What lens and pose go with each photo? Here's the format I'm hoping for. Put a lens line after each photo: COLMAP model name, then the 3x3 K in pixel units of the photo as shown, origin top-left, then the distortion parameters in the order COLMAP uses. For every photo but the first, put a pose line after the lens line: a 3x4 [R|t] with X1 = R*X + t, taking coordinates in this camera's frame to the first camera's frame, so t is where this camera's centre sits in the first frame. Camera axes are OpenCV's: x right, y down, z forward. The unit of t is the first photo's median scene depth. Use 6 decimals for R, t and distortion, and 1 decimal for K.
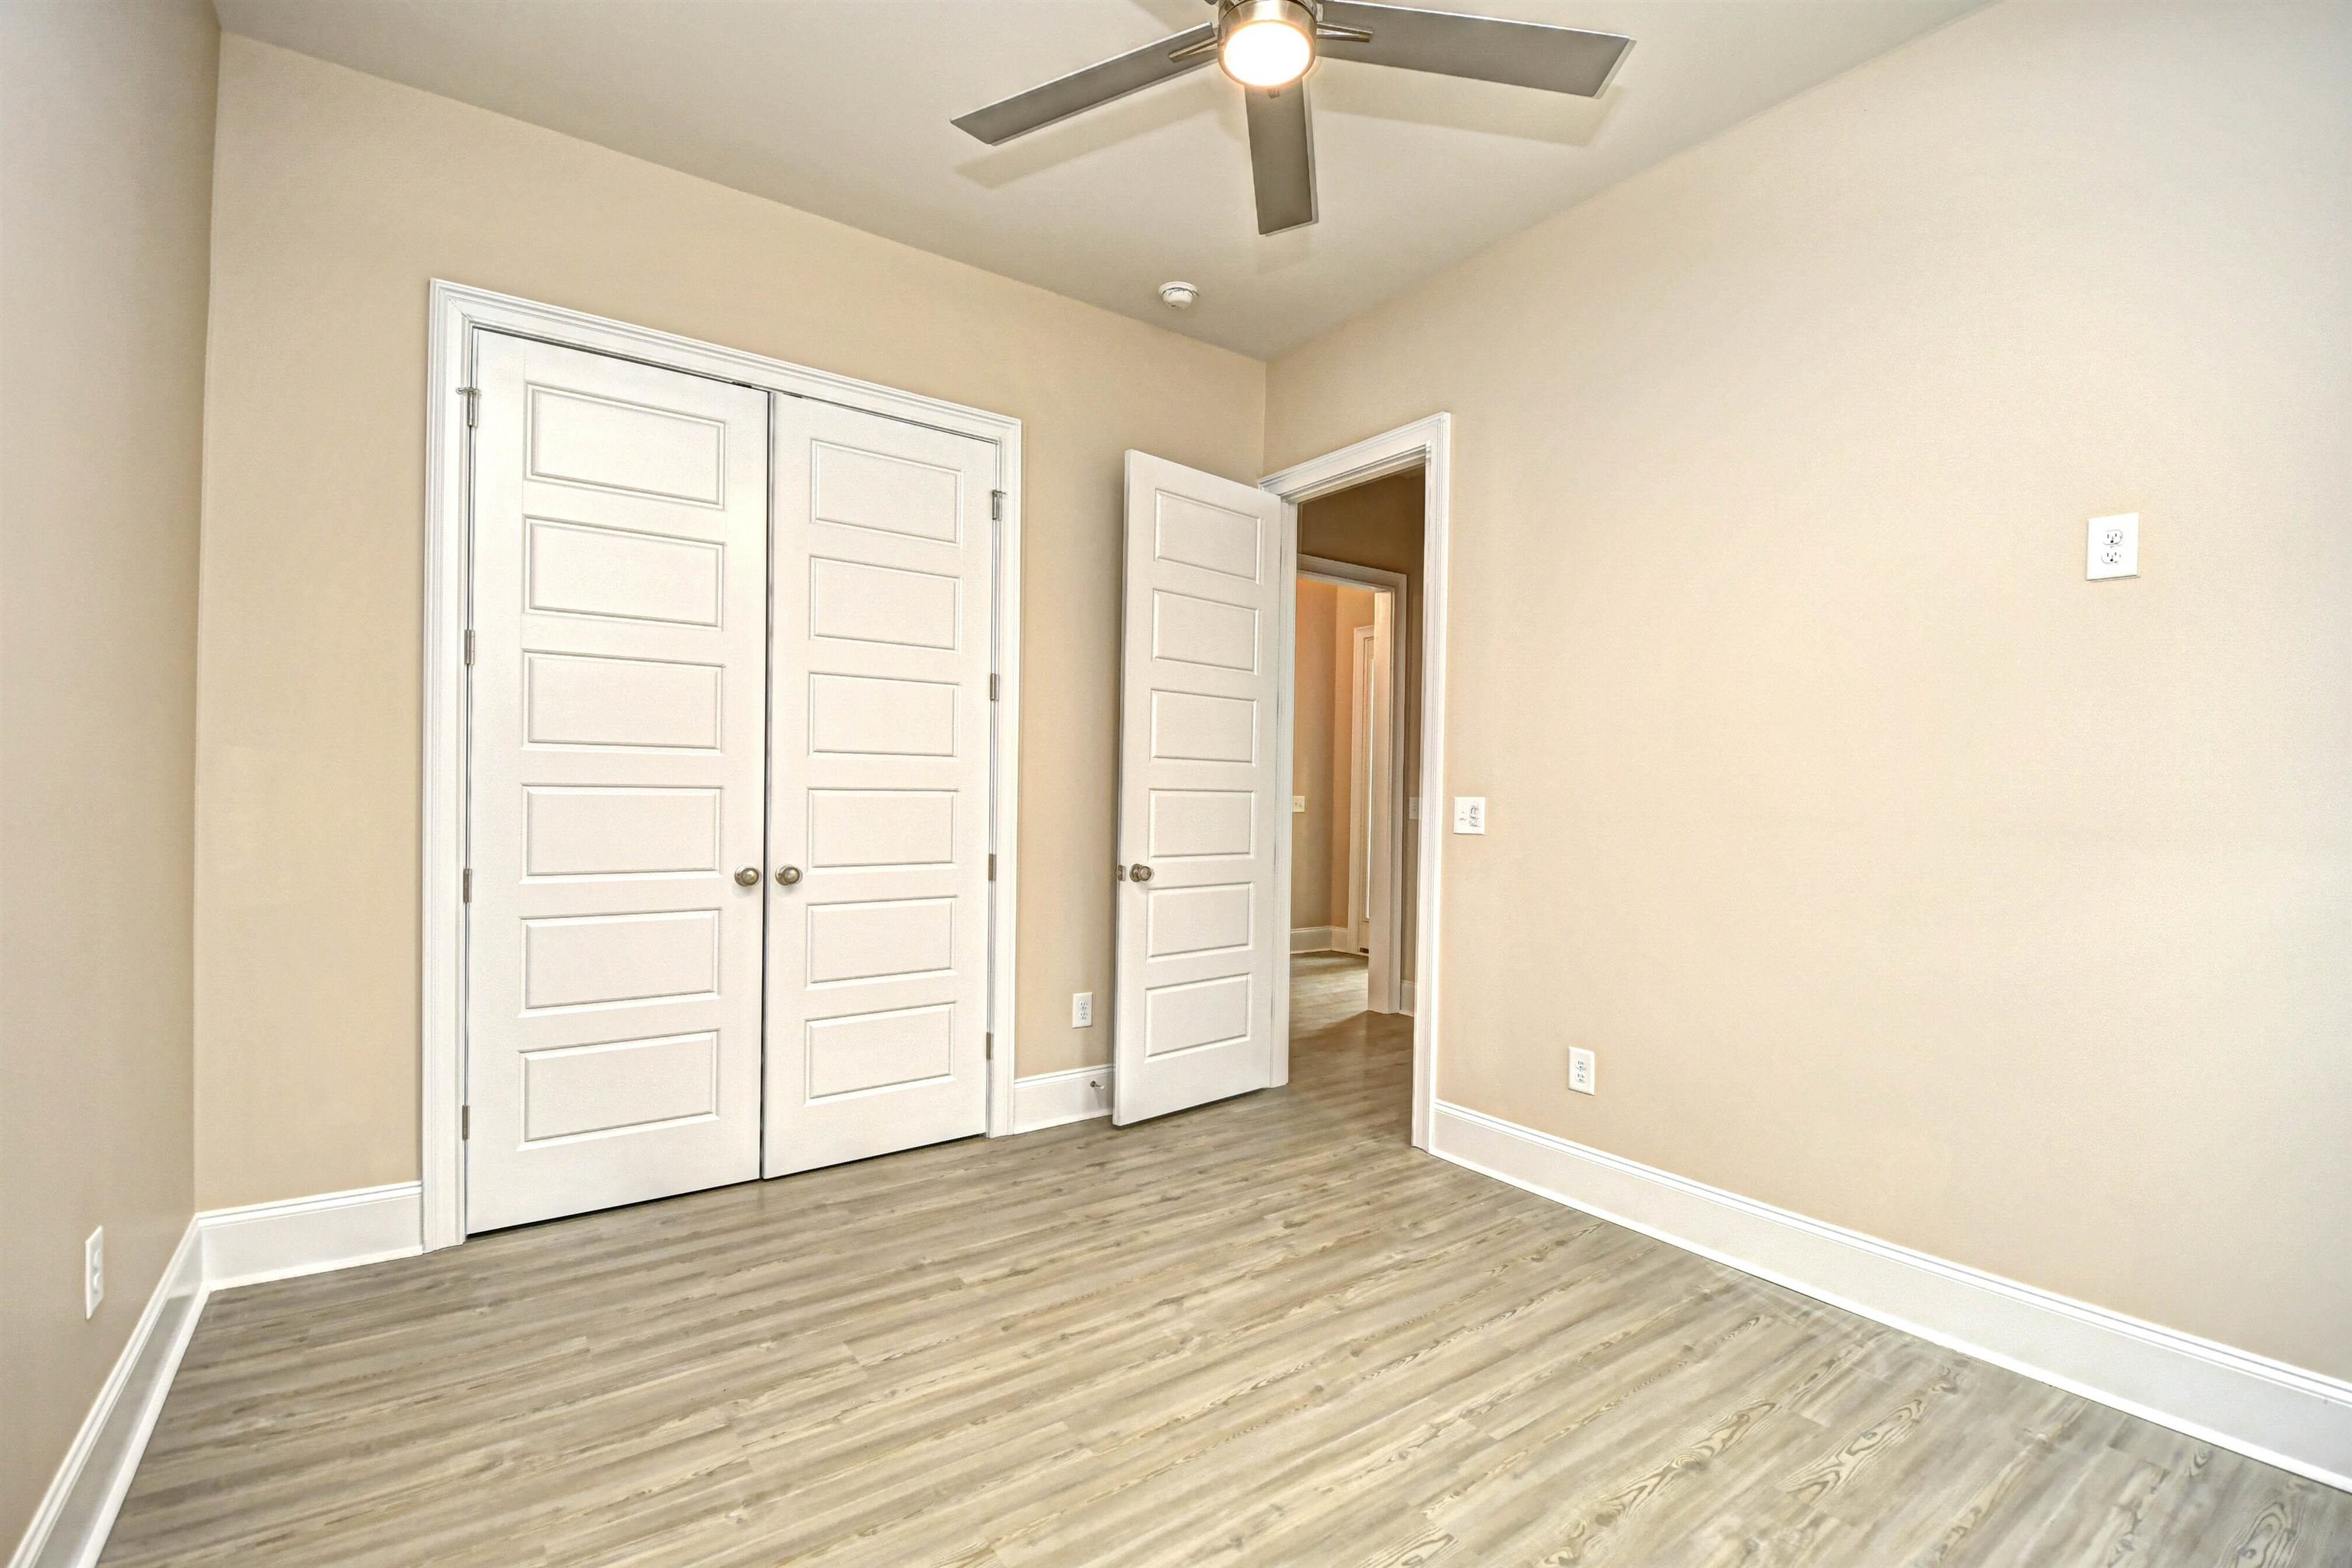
lens RADIAL K [[1043.7, 0, 1179.3], [0, 1043.7, 790.8], [0, 0, 1]] dist [0.003868, -0.012942]
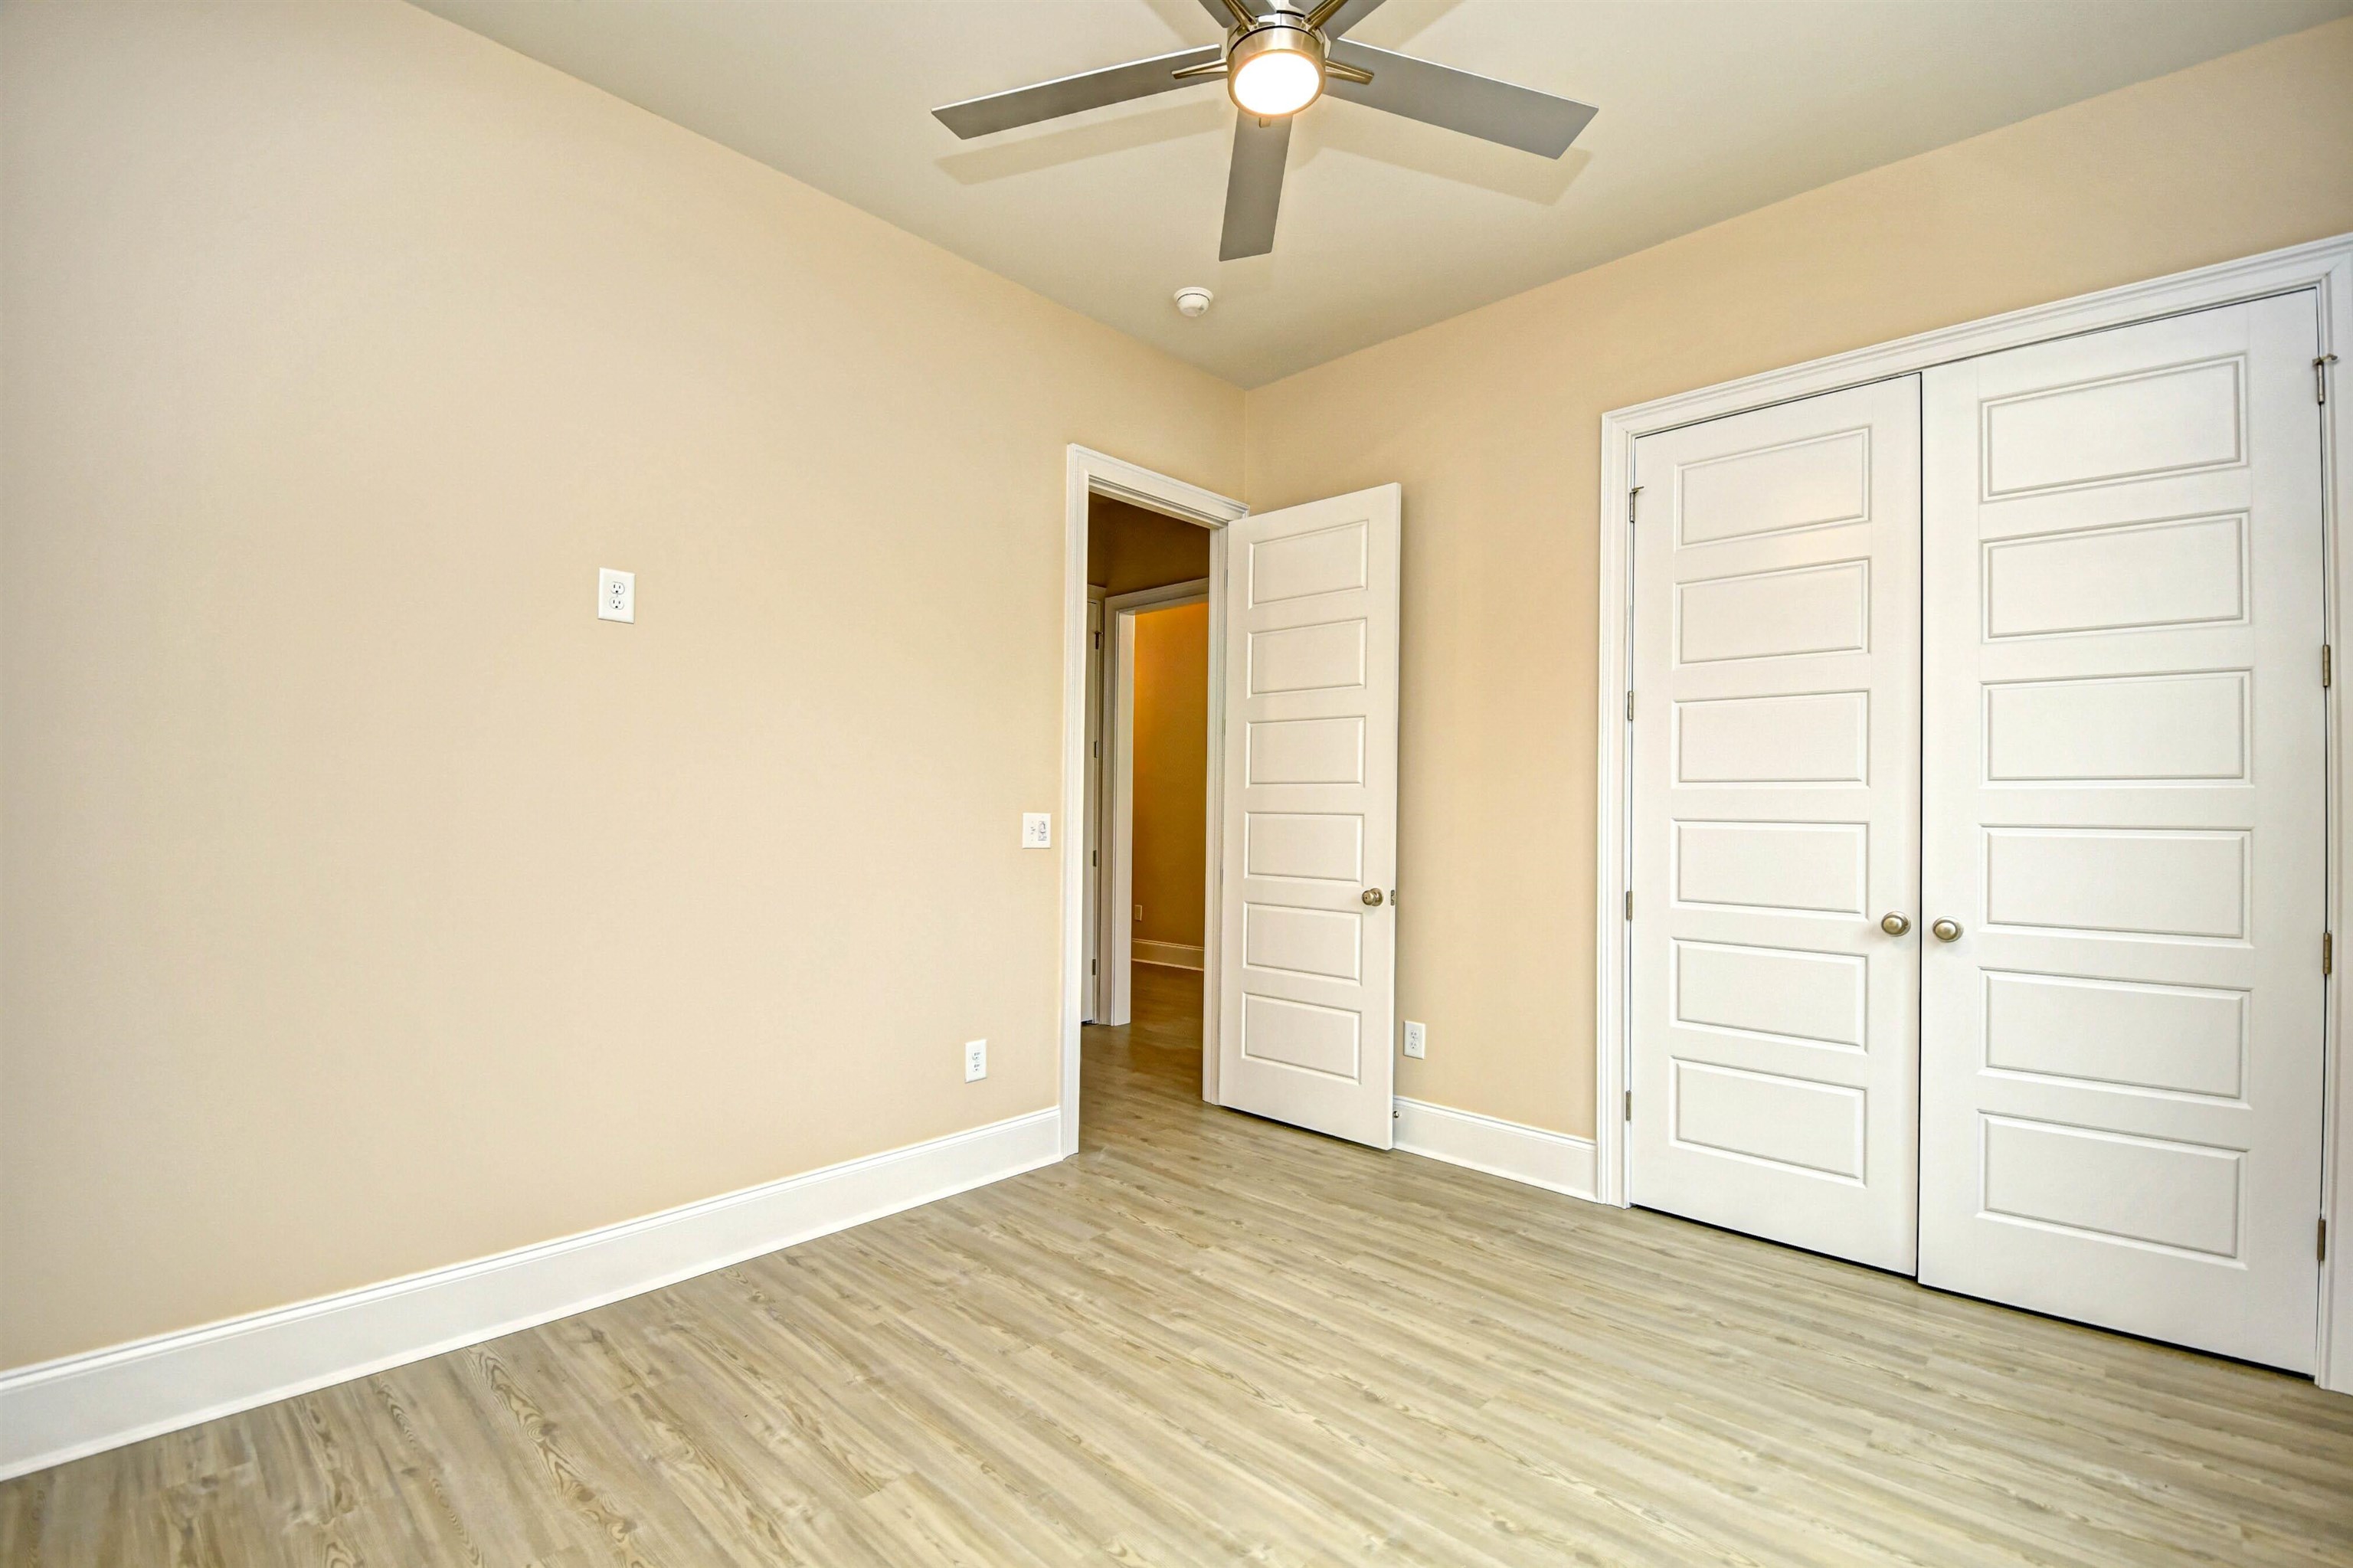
lens RADIAL K [[1044.2, 0, 1182.0], [0, 1044.2, 789.5], [0, 0, 1]] dist [0.003868, -0.012942]
pose [[0.182768, -0.028829, -0.982733, 0.357312], [-0.013008, 0.999412, -0.031737, 0.003738], [0.983070, 0.018584, 0.182286, 0.249890]]
